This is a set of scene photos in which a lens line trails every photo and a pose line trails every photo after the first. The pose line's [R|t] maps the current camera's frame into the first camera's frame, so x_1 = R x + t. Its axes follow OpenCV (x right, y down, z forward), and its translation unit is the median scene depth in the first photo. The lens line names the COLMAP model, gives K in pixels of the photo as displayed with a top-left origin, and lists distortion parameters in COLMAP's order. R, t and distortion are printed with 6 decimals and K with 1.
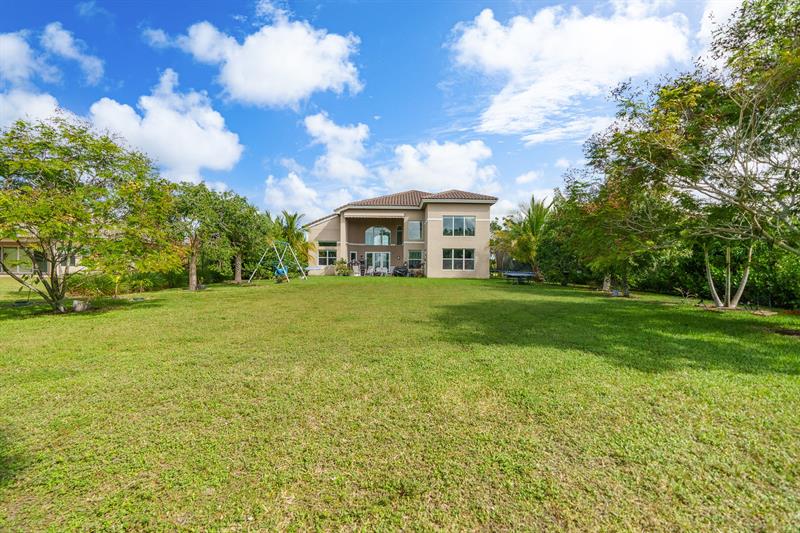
lens RADIAL K [[368.2, 0, 399.9], [0, 368.2, 265.3], [0, 0, 1]] dist [0.000256, 0.000017]
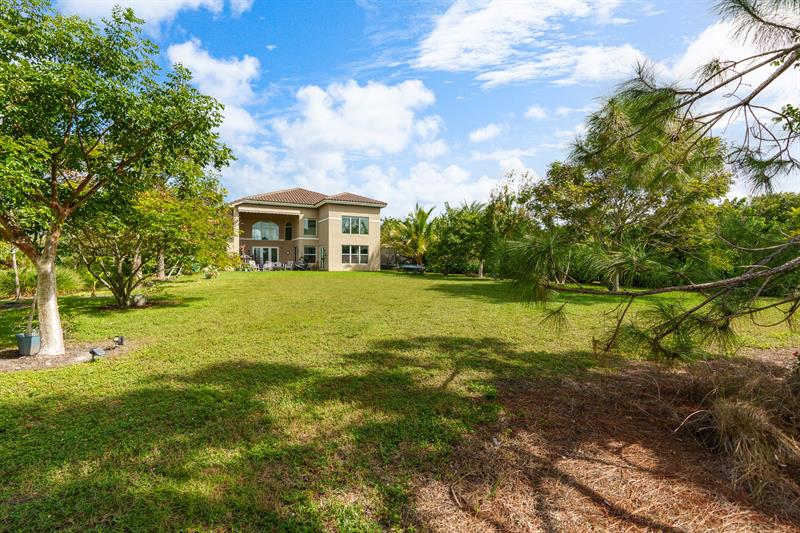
lens RADIAL K [[368.2, 0, 400.1], [0, 368.2, 264.3], [0, 0, 1]] dist [0.000256, 0.000017]
pose [[0.877194, -0.013155, 0.479956, -0.267265], [0.009070, 0.999900, 0.010831, 0.003262], [-0.480050, -0.005148, 0.877226, -0.069966]]
